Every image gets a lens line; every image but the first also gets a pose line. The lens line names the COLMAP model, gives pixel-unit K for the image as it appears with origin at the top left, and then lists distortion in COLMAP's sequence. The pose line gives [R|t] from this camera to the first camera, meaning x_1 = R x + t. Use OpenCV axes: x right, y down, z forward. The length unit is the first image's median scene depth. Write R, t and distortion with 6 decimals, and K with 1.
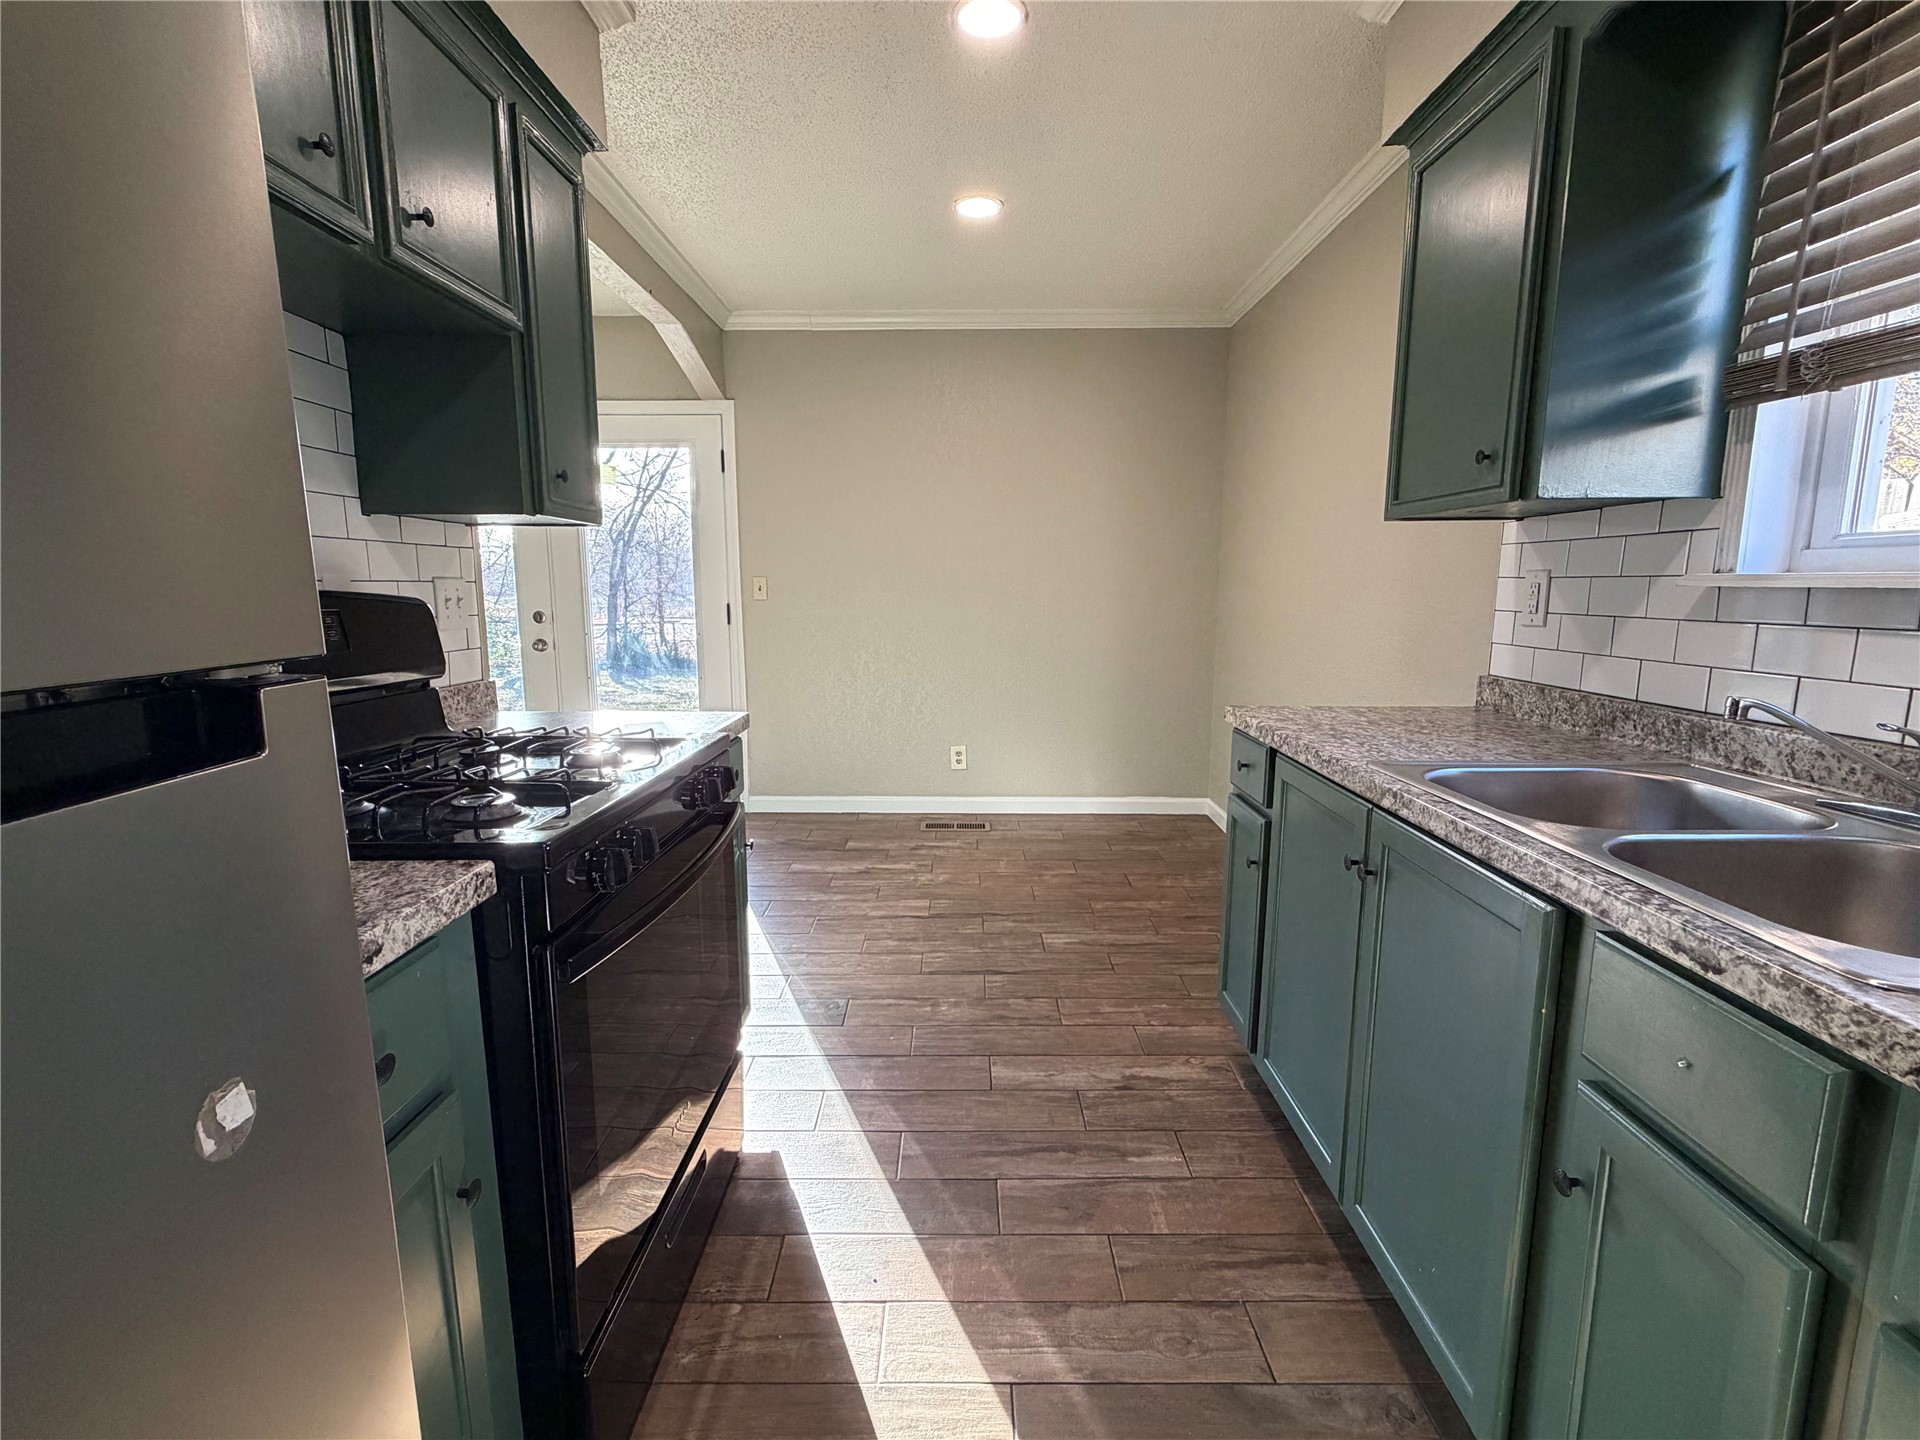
lens RADIAL K [[859.2, 0, 961.5], [0, 859.2, 719.3], [0, 0, 1]] dist [-0.000705, -0.000139]
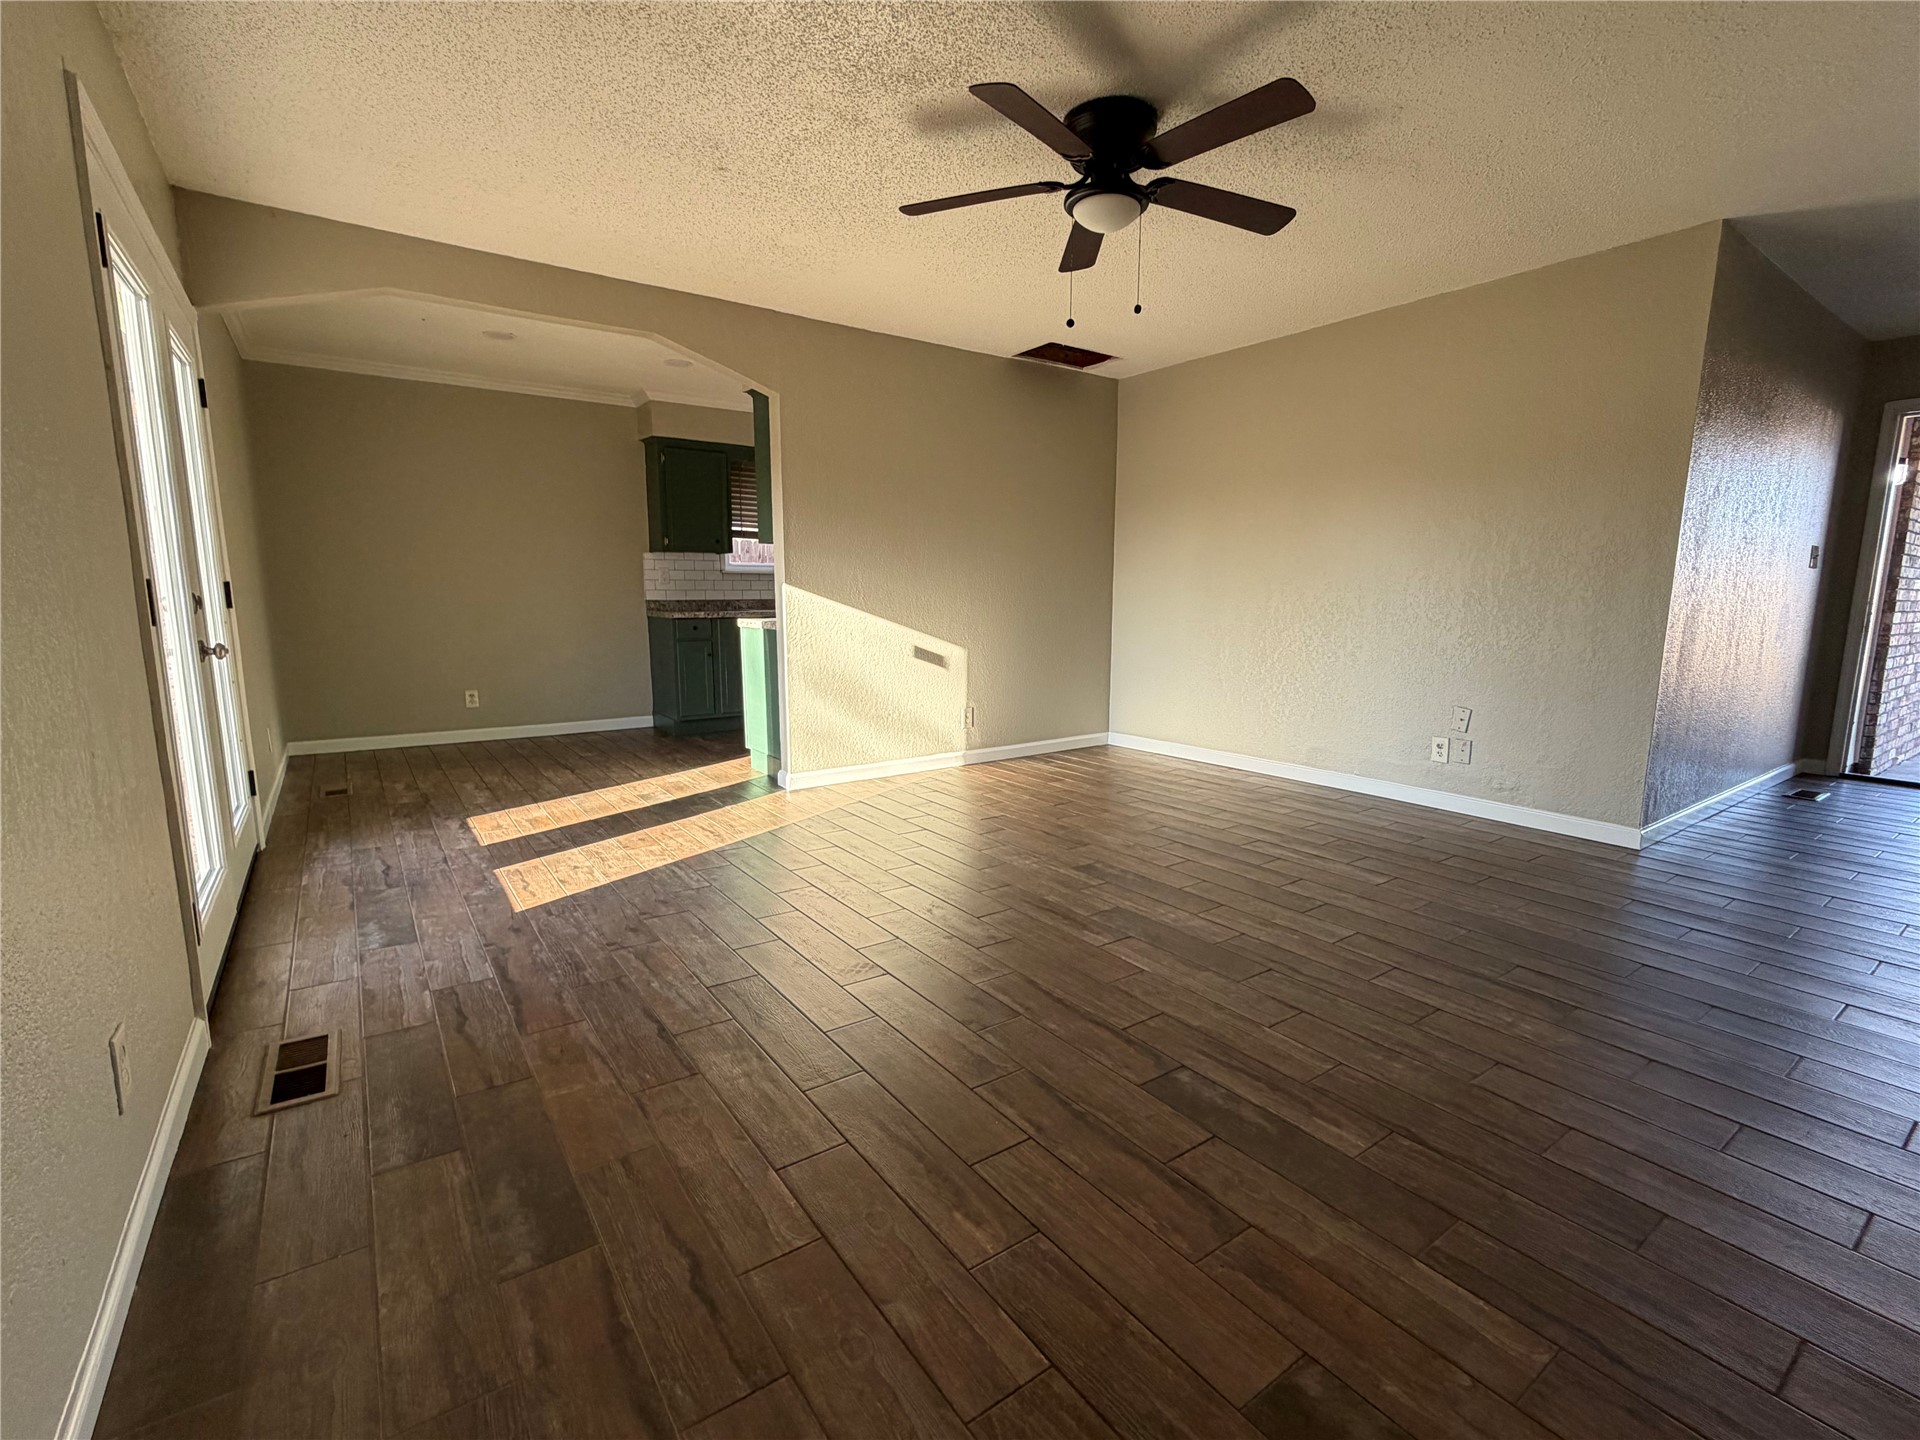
lens RADIAL K [[859.2, 0, 959.9], [0, 859.2, 717.3], [0, 0, 1]] dist [-0.000705, -0.000139]
pose [[0.583218, 0.125702, -0.802531, 0.703612], [-0.121286, 0.990355, 0.066980, 0.014757], [0.803210, 0.058272, 0.592839, 0.012929]]
